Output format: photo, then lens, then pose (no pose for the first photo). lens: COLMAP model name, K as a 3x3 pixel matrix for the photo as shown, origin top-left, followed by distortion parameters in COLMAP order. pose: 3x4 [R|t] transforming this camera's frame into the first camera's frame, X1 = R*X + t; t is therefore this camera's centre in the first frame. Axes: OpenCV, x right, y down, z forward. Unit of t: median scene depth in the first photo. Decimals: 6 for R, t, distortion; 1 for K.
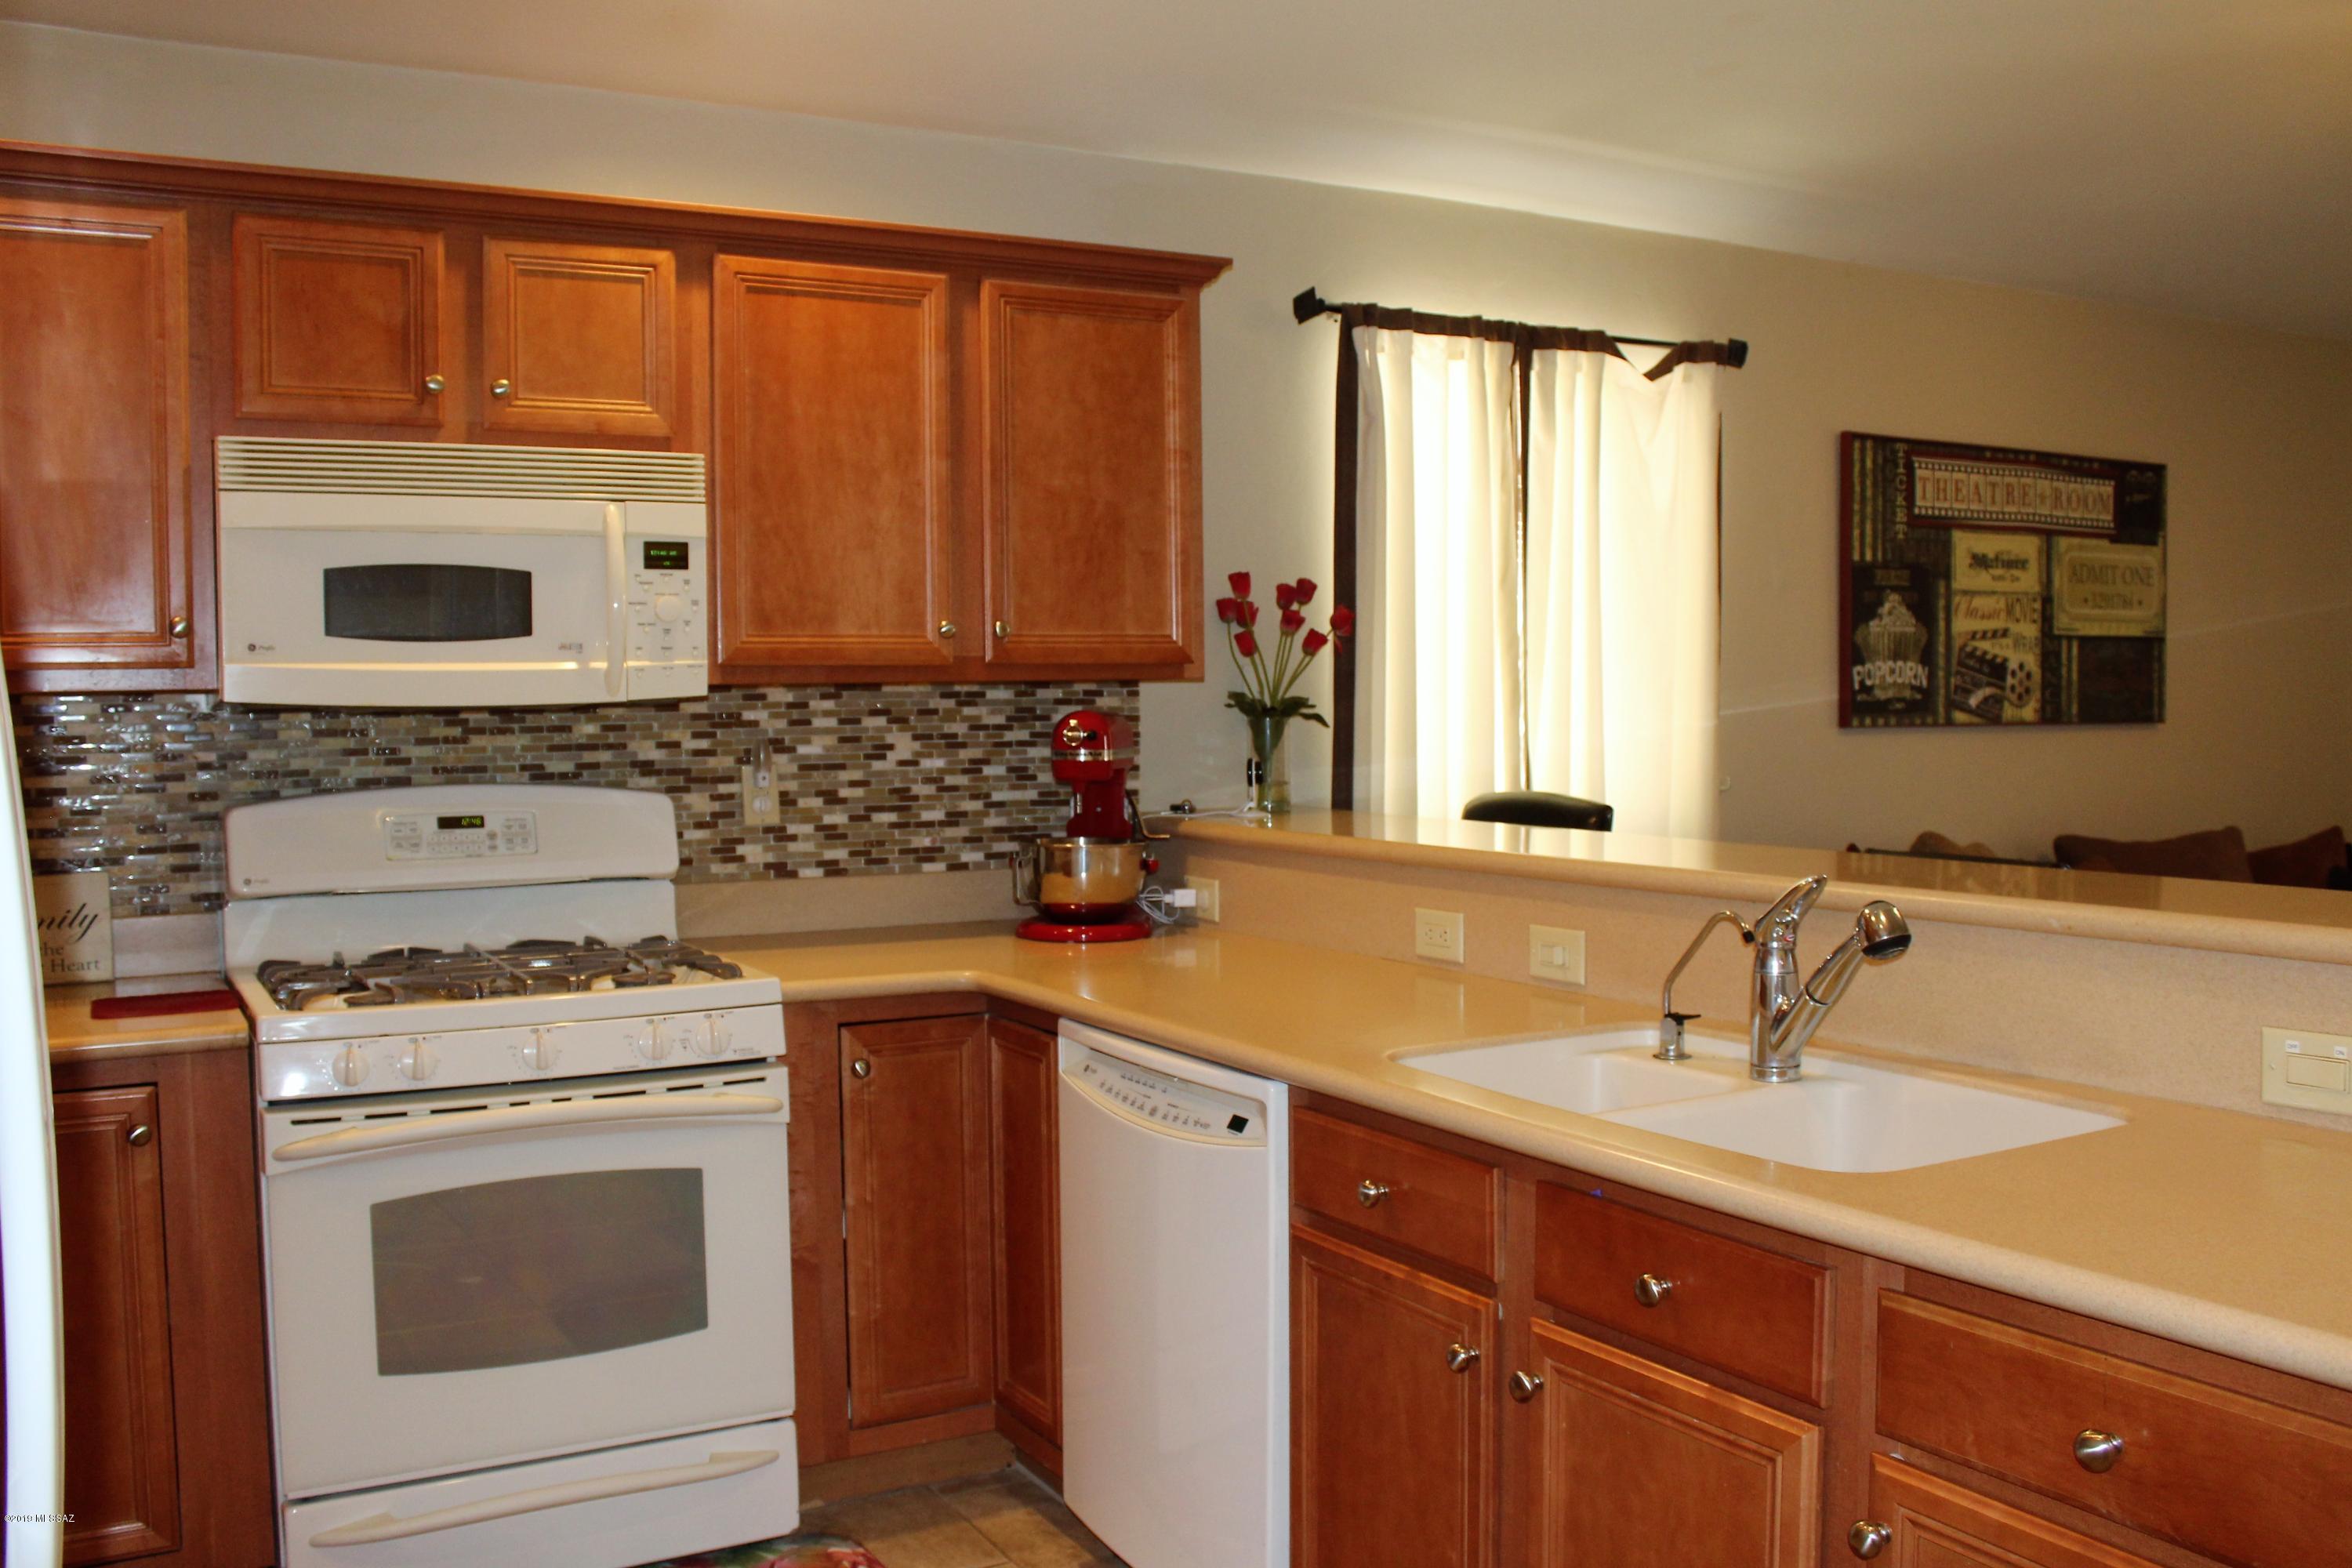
lens RADIAL K [[2015.8, 0, 1141.4], [0, 2015.8, 791.5], [0, 0, 1]] dist [-0.169896, 0.170786]
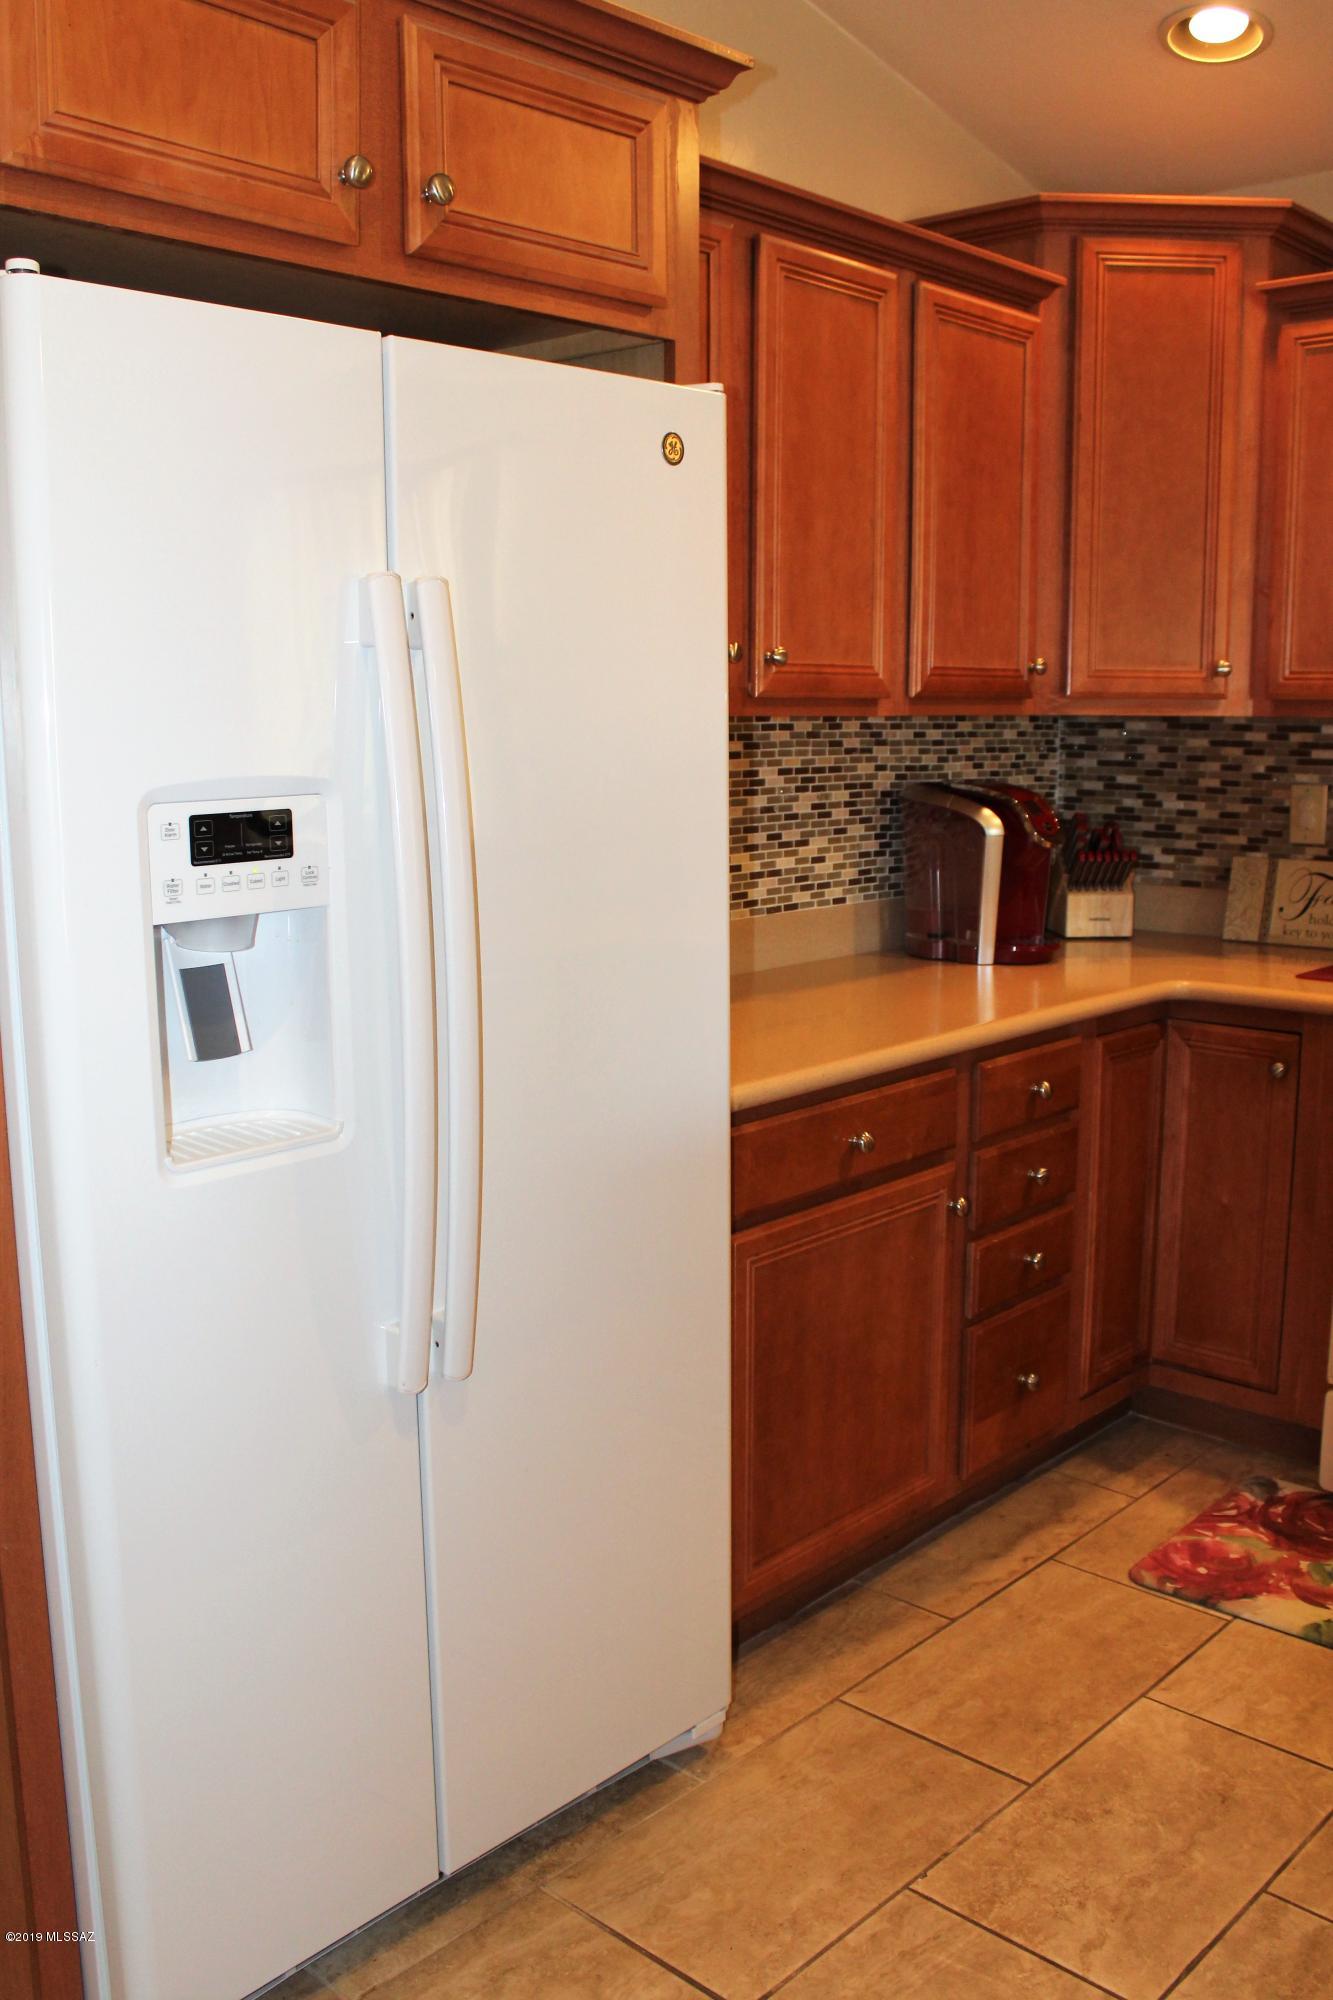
lens RADIAL K [[1836.6, 0, 674.8], [0, 1836.6, 1008.4], [0, 0, 1]] dist [-0.139370, 0.149703]
pose [[0.333815, 0.167858, -0.927573, 0.265908], [-0.046573, 0.985753, 0.161626, -0.022343], [0.941487, -0.010754, 0.336877, 0.132167]]
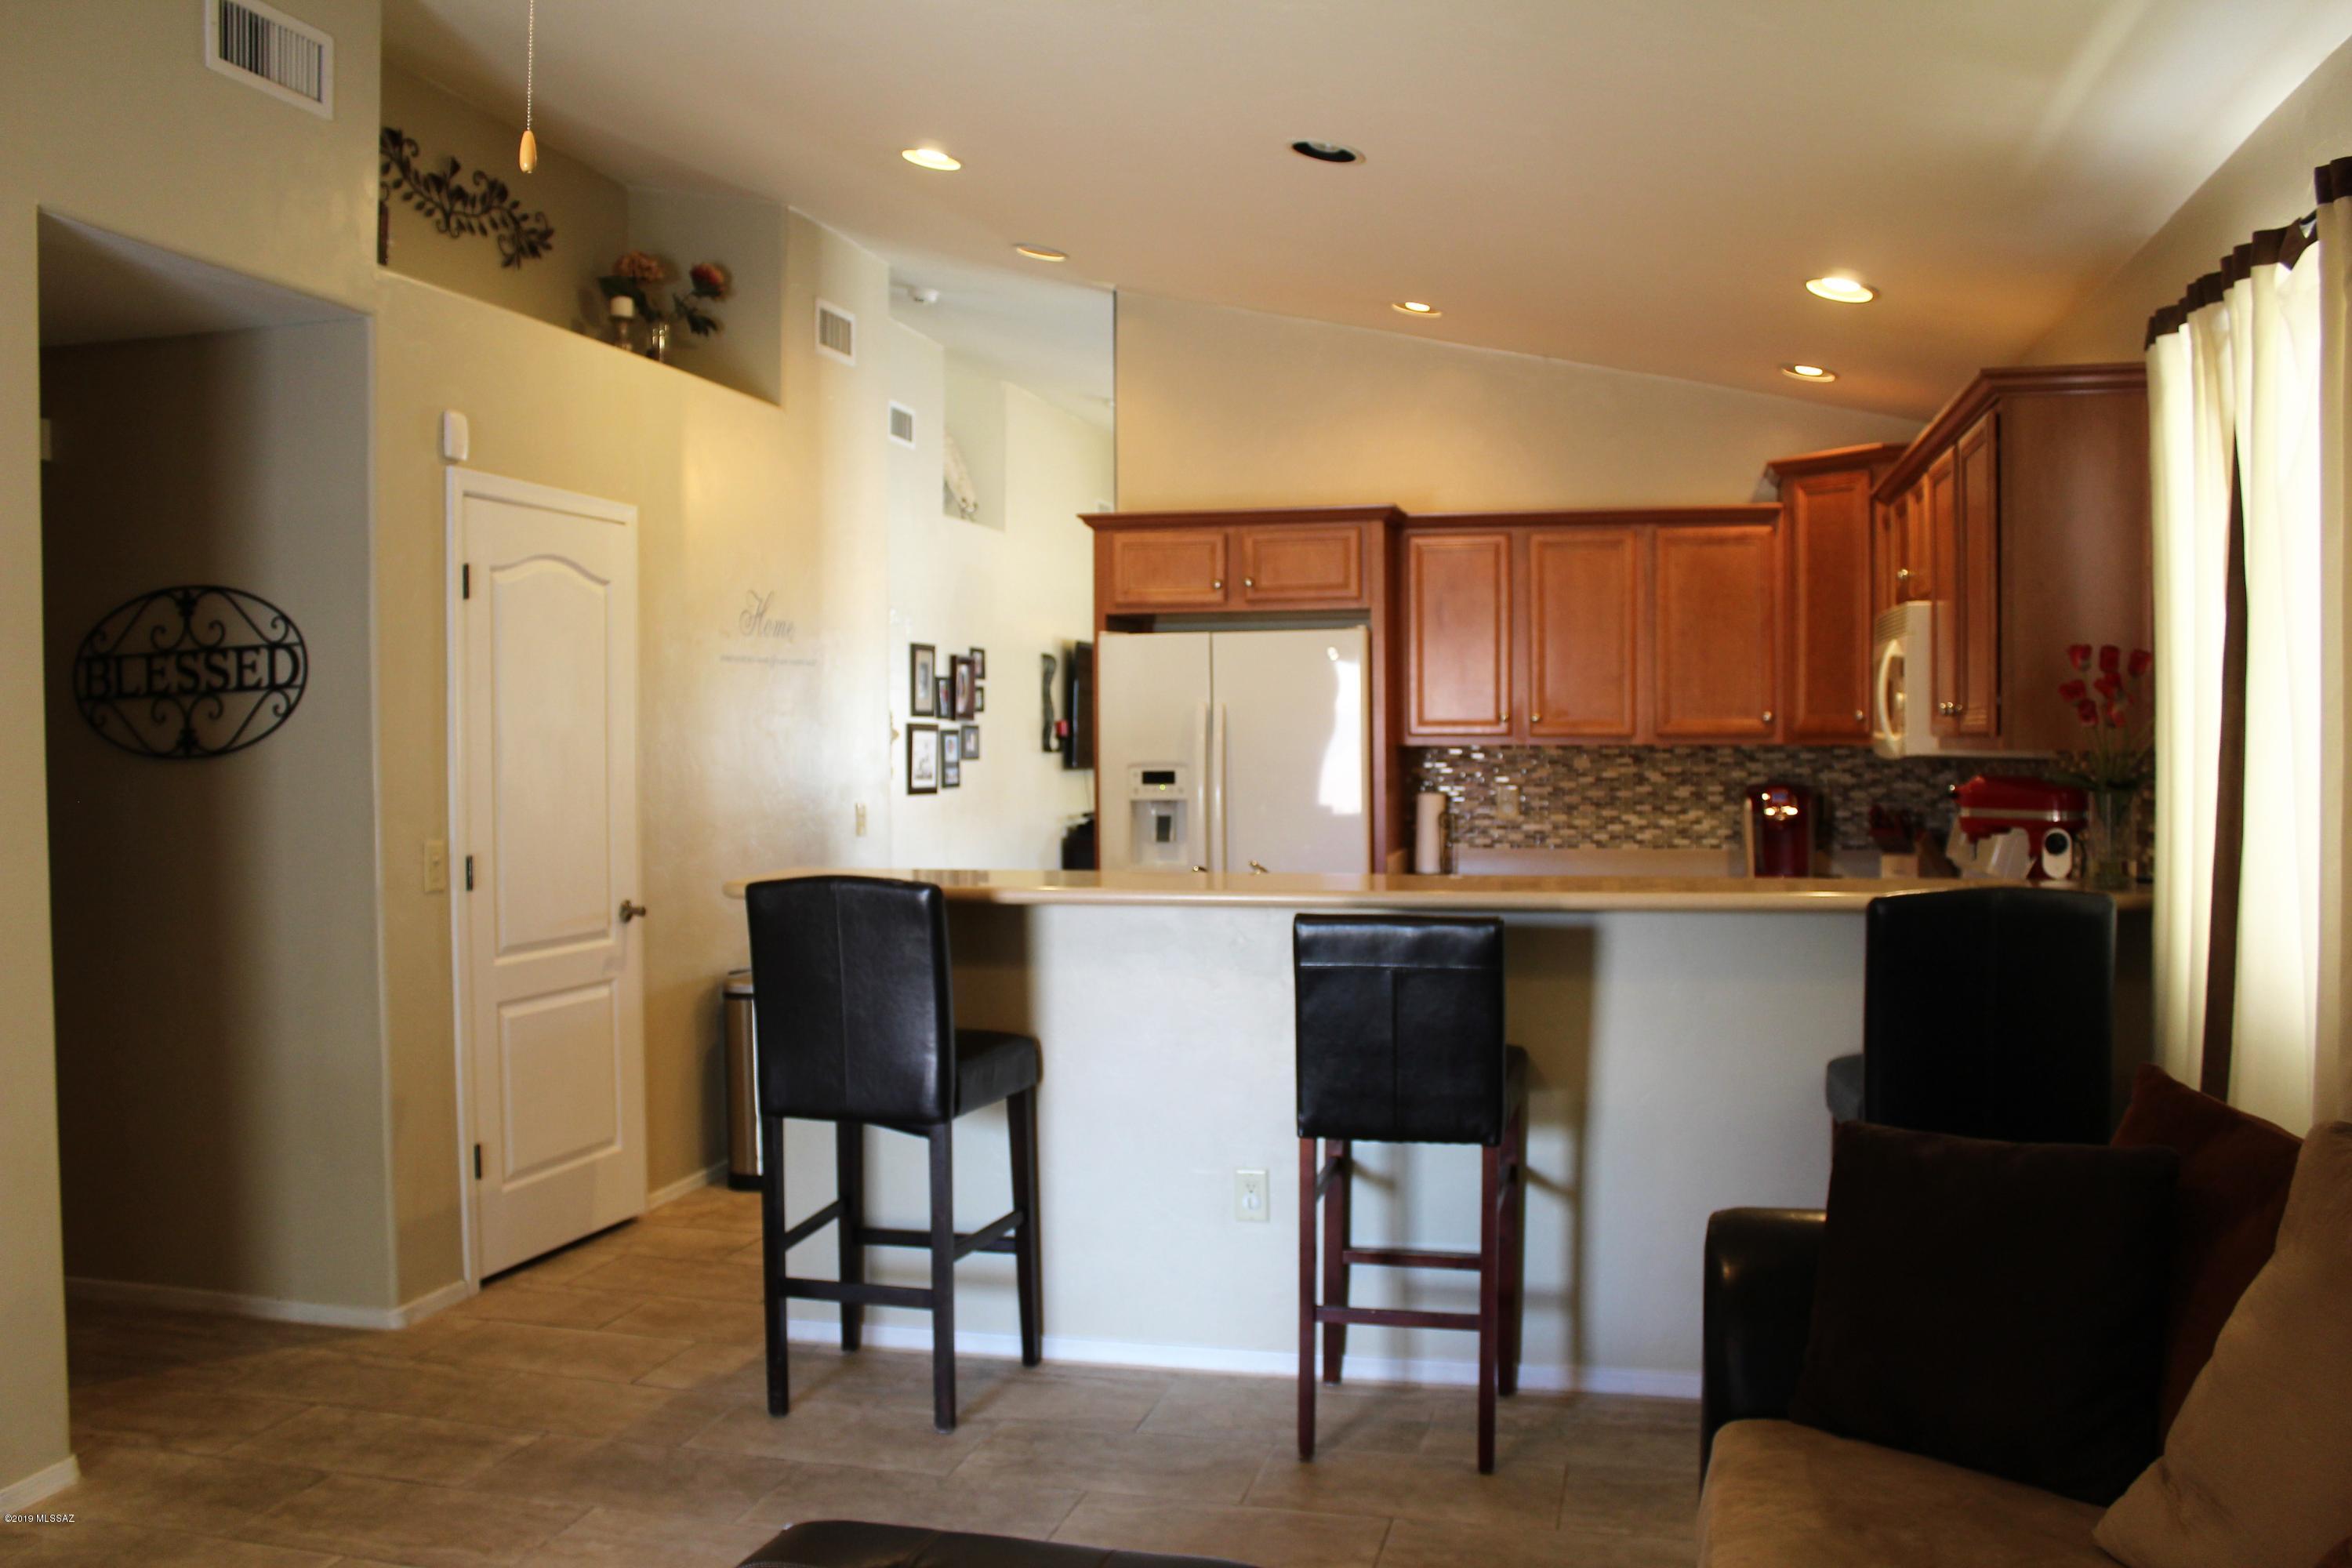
lens RADIAL K [[1953.3, 0, 1176.0], [0, 1953.3, 784.0], [0, 0, 1]] dist [-0.146546, 0.111874]
pose [[-0.674915, 0.034847, -0.737072, 0.943536], [-0.019186, 0.997718, 0.064737, -0.081843], [0.737646, 0.057833, -0.672706, 1.165370]]
